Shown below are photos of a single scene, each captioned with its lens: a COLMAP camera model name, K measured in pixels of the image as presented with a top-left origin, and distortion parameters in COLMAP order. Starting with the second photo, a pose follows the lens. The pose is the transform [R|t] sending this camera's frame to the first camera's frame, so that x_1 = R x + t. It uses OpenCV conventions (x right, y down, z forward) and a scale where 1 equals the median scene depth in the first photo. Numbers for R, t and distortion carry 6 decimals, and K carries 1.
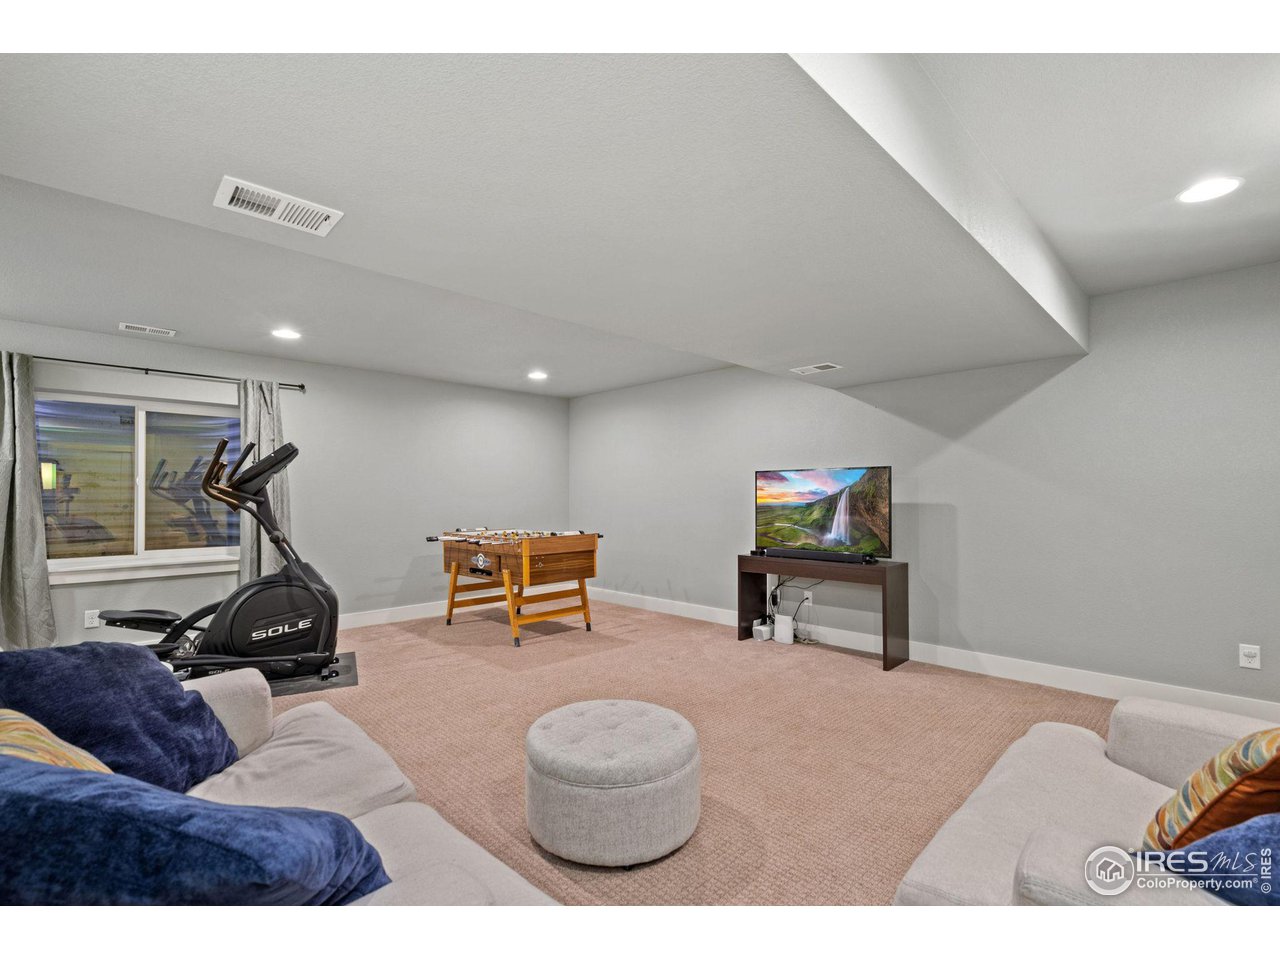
lens RADIAL K [[588.0, 0, 640.1], [0, 588.0, 483.4], [0, 0, 1]] dist [-0.000058, 0.000057]
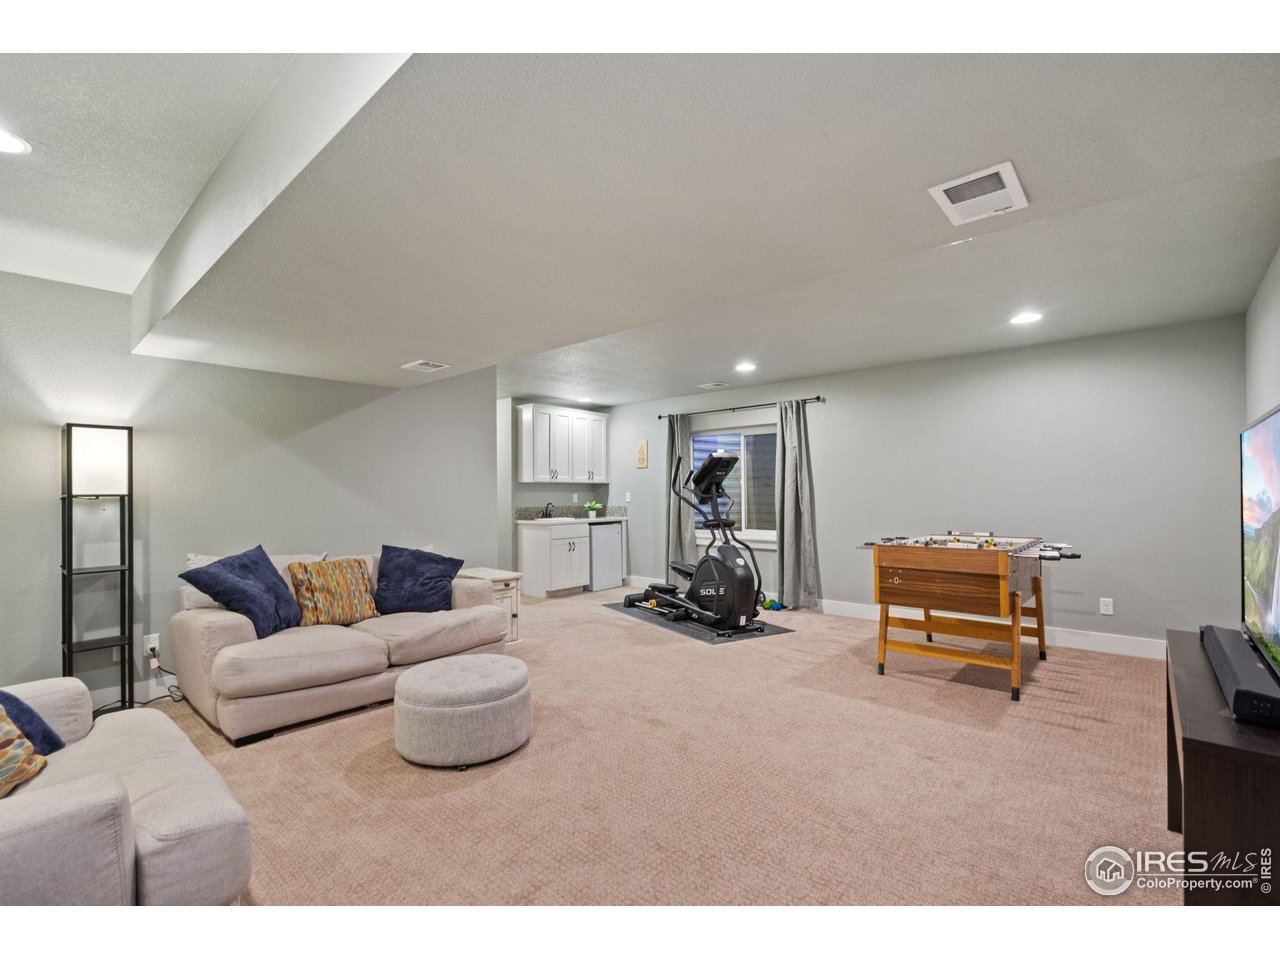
lens RADIAL K [[588.0, 0, 640.6], [0, 588.0, 490.2], [0, 0, 1]] dist [-0.000058, 0.000057]
pose [[0.066986, -0.004205, -0.997745, 0.641625], [0.022870, 0.999735, -0.002678, 0.013404], [0.997492, -0.022639, 0.067065, 0.657405]]
